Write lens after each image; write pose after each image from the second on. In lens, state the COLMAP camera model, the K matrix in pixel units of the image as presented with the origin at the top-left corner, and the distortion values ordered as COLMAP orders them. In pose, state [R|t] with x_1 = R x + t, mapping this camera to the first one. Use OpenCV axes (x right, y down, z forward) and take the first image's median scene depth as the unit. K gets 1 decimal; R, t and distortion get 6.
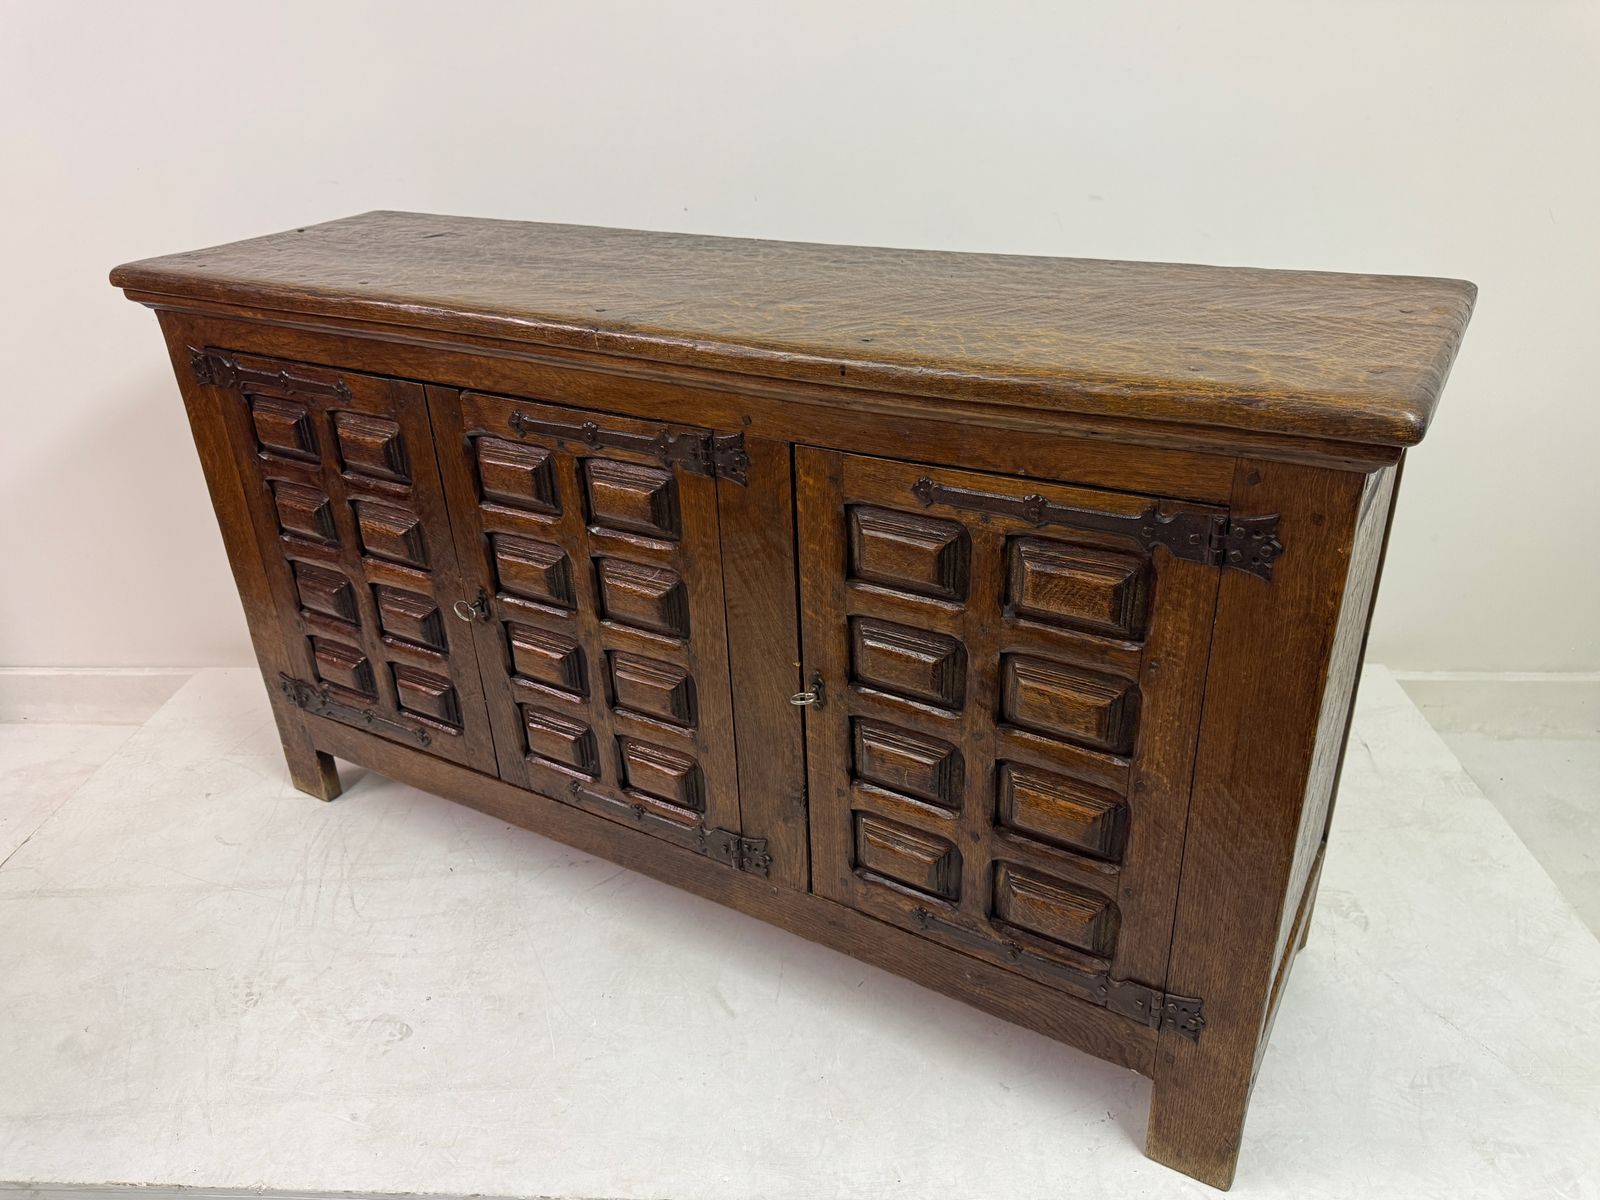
lens RADIAL K [[1139.4, 0, 800.0], [0, 1139.4, 600.0], [0, 0, 1]] dist [0.164162, -0.349028]
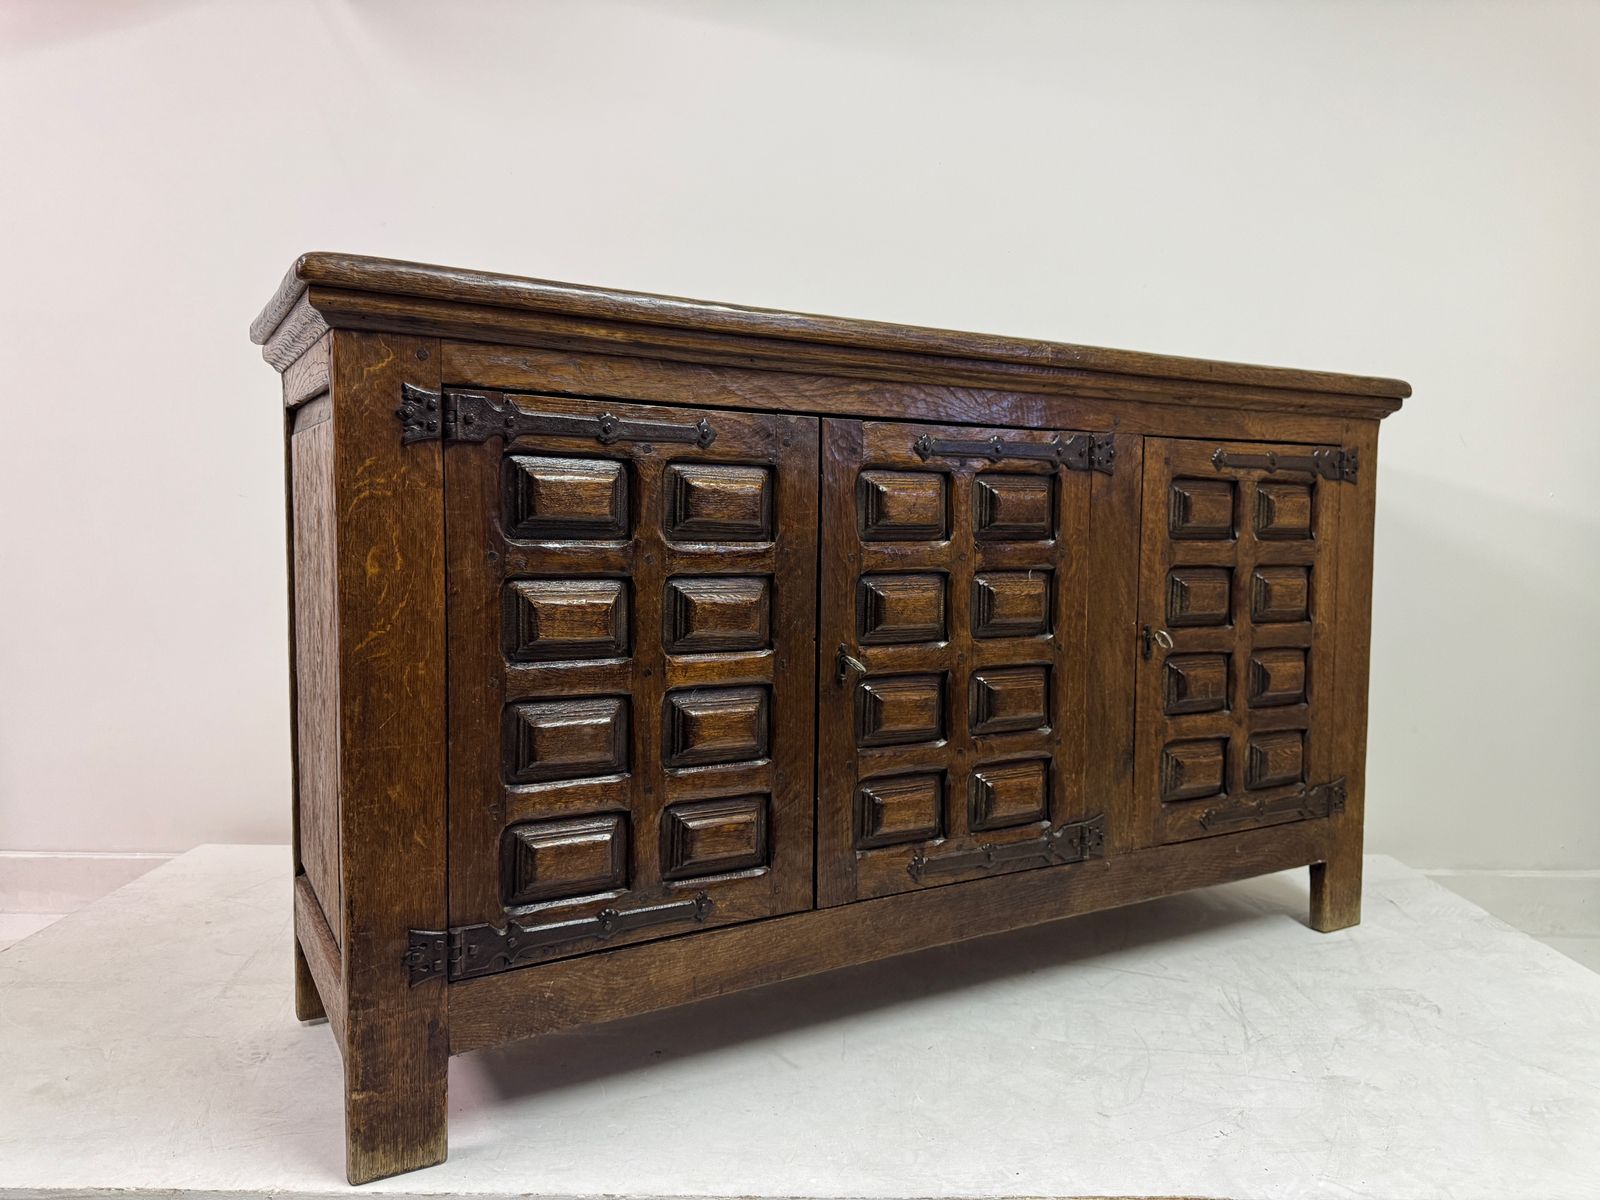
lens RADIAL K [[1116.8, 0, 792.7], [0, 1116.8, 597.6], [0, 0, 1]] dist [0.156759, -0.319435]
pose [[0.489091, -0.014471, 0.872113, -1.270352], [0.362121, 0.912989, -0.187932, 0.128304], [-0.793510, 0.407726, 0.451775, 0.731851]]
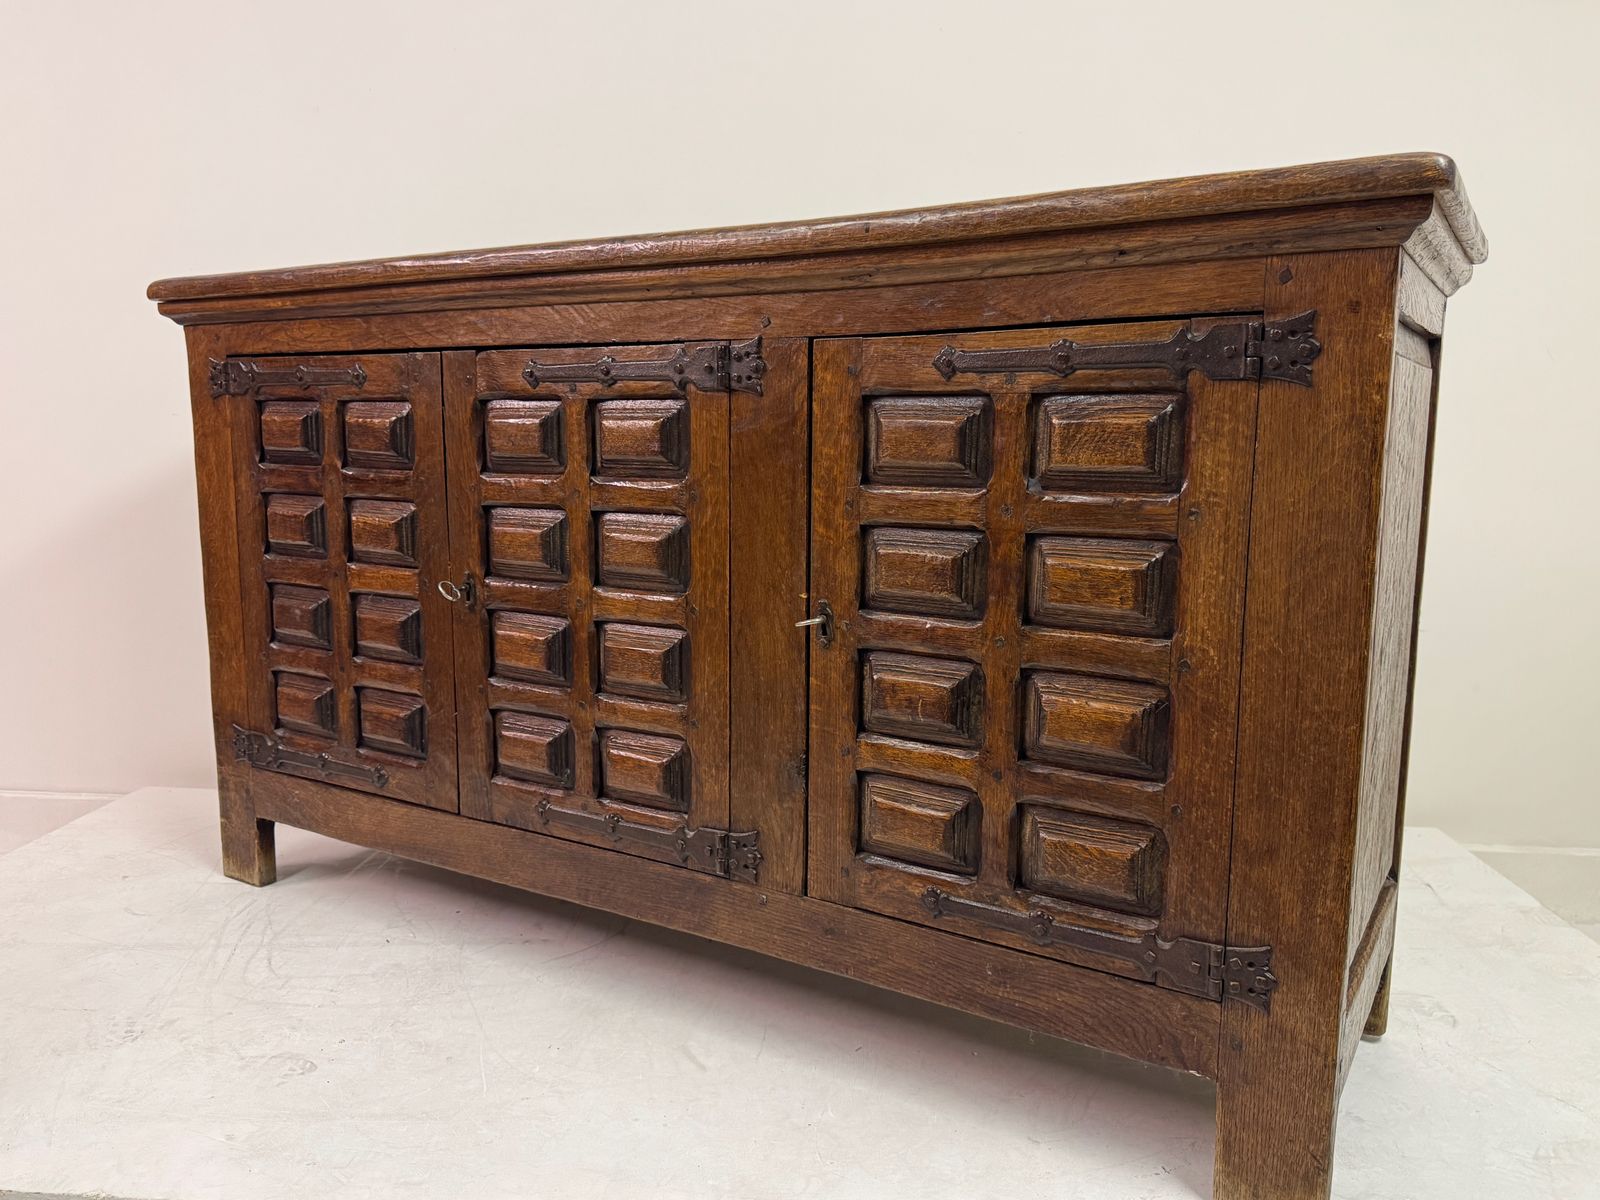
lens RADIAL K [[1187.5, 0, 796.4], [0, 1187.5, 604.9], [0, 0, 1]] dist [0.121221, -0.226367]
pose [[0.998857, 0.047023, -0.008601, 0.000042], [-0.047355, 0.948802, -0.312301, 0.366228], [-0.006525, 0.312351, 0.949944, 0.089565]]
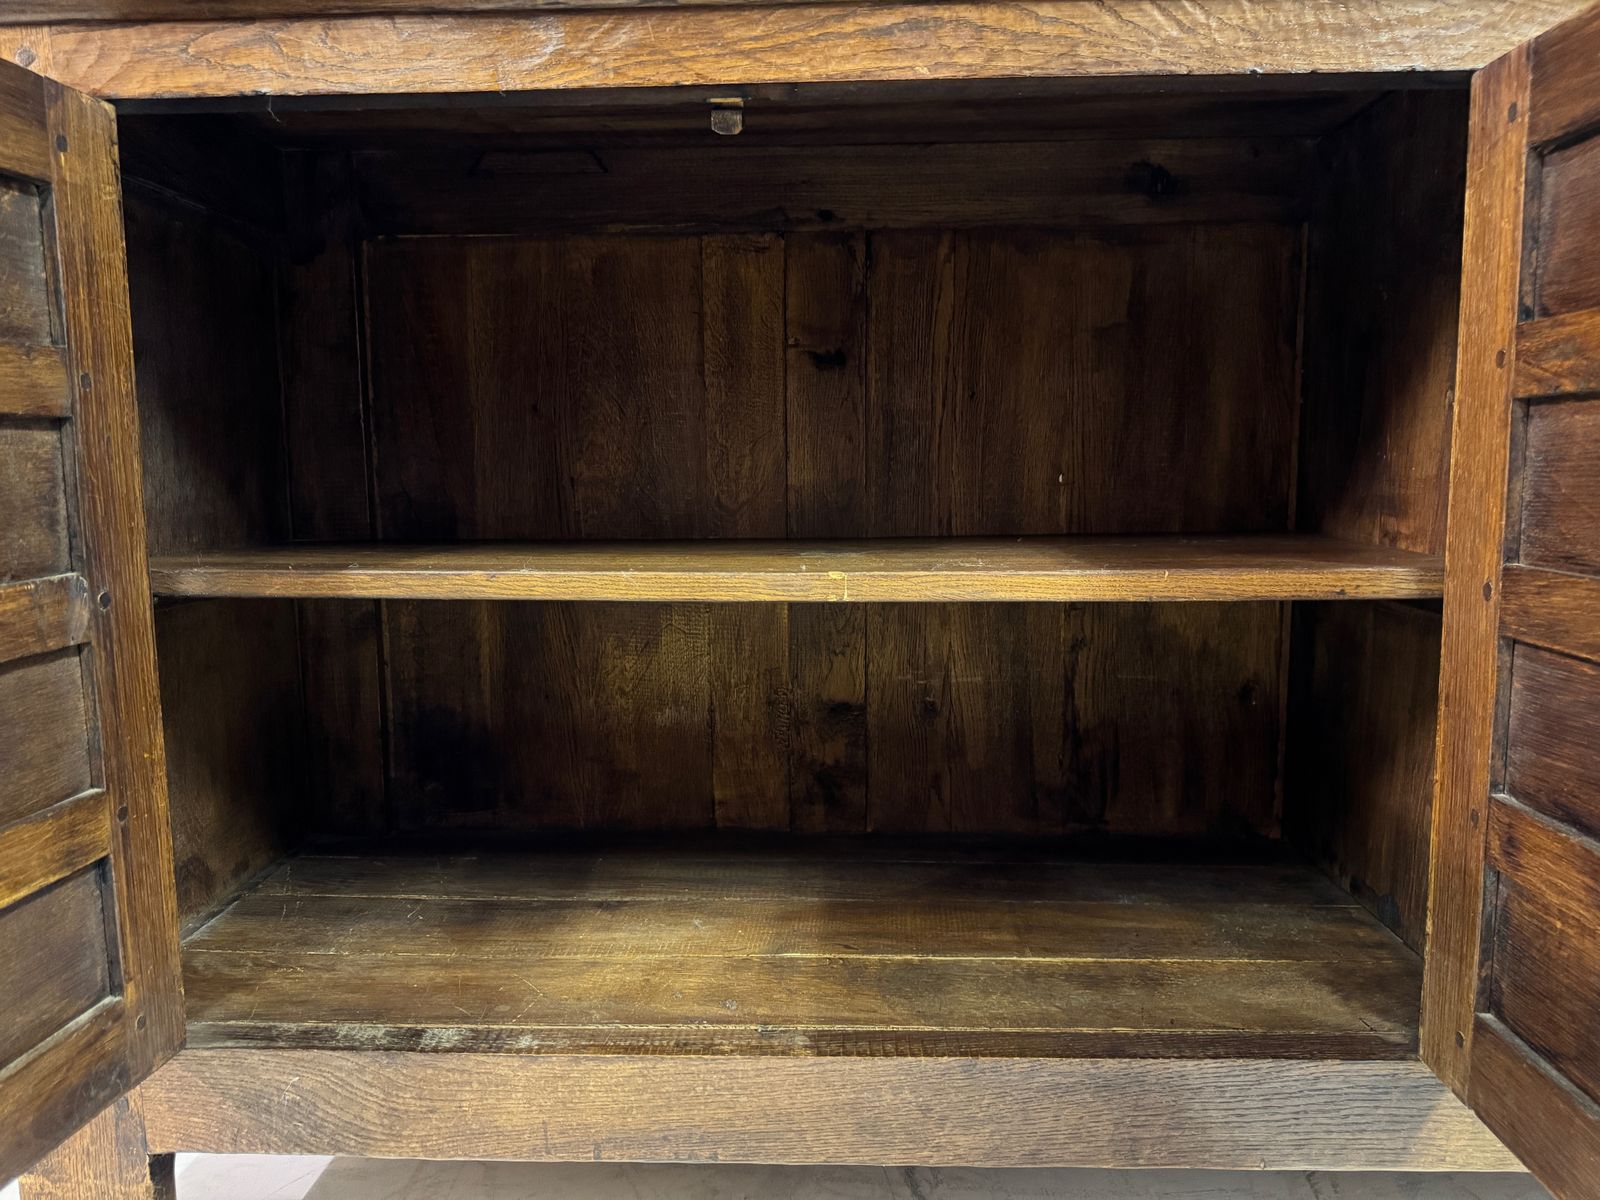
lens RADIAL K [[1136.8, 0, 793.8], [0, 1136.8, 599.7], [0, 0, 1]] dist [0.022987, -0.036111]
pose [[0.879964, -0.026698, 0.474289, -0.604665], [0.190493, 0.934460, -0.300826, 0.165220], [-0.435173, 0.355065, 0.827378, 0.758469]]
